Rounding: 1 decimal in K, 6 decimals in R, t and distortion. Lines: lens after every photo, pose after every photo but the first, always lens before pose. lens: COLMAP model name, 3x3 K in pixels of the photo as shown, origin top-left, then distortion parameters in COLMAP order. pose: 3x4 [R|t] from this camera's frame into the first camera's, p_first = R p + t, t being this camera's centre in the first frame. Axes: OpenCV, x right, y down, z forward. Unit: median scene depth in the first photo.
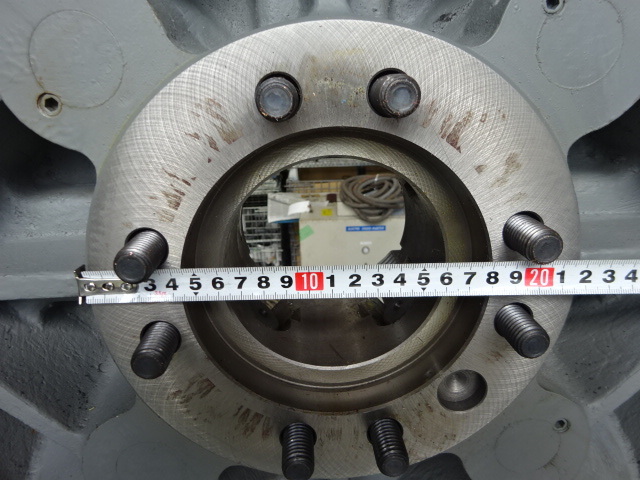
lens RADIAL K [[456.5, 0, 345.0], [0, 456.5, 249.8], [0, 0, 1]] dist [-0.007348, -0.003121]
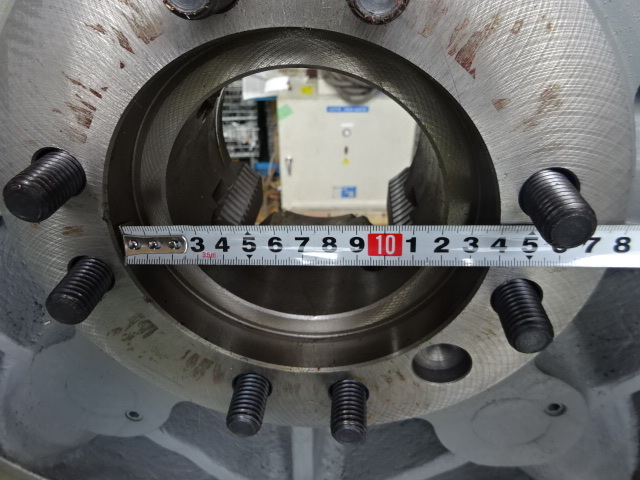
lens RADIAL K [[469.6, 0, 320.0], [0, 469.6, 240.0], [0, 0, 1]] dist [-0.001973, -0.004618]
pose [[0.999299, 0.037373, -0.002235, 0.023721], [-0.035891, 0.973246, 0.226946, -0.090711], [0.010657, -0.226706, 0.973905, 0.184694]]
